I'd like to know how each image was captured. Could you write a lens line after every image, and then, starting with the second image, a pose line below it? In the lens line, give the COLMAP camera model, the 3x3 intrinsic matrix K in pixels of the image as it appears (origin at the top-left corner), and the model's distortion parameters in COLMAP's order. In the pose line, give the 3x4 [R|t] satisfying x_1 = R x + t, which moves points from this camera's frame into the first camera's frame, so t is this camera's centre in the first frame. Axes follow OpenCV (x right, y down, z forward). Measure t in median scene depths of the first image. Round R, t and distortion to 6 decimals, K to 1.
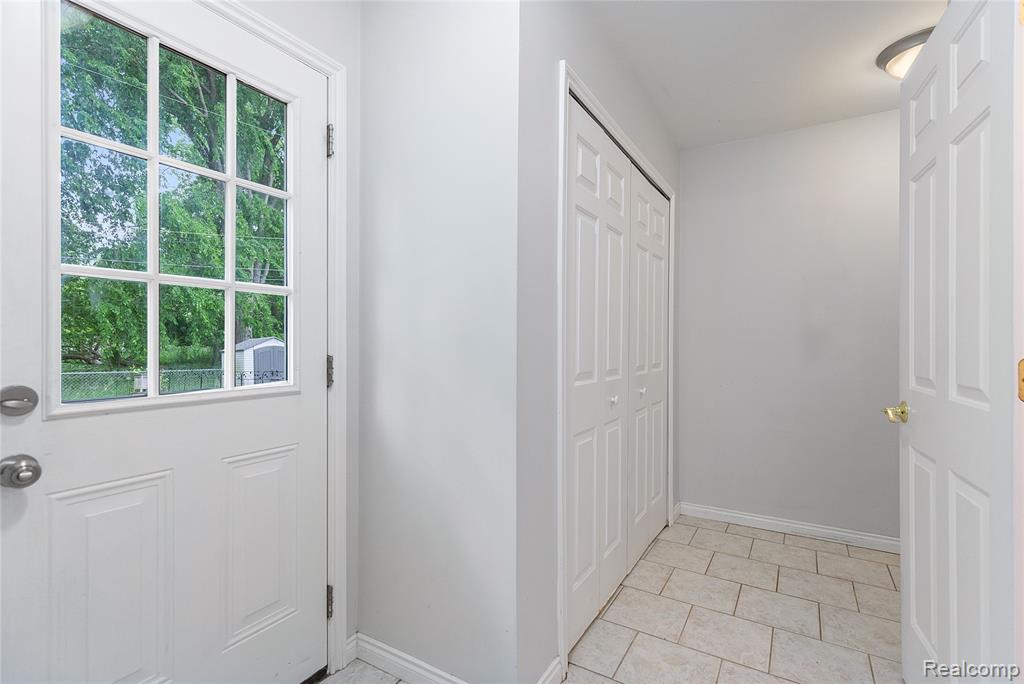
lens RADIAL K [[471.5, 0, 511.9], [0, 471.5, 342.1], [0, 0, 1]] dist [0.012337, 0.001601]
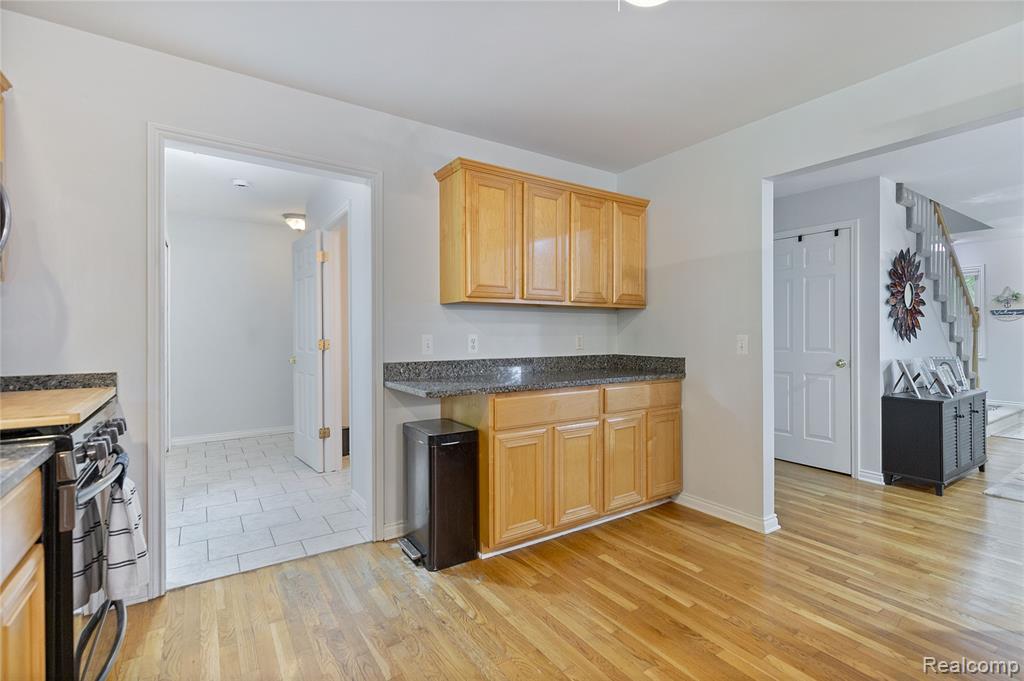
lens RADIAL K [[471.5, 0, 512.4], [0, 471.5, 336.4], [0, 0, 1]] dist [0.012337, 0.001601]
pose [[0.416391, -0.005969, 0.909166, -1.358281], [0.003056, 0.999982, 0.005165, -0.008333], [-0.909180, 0.000627, 0.416402, -1.538859]]
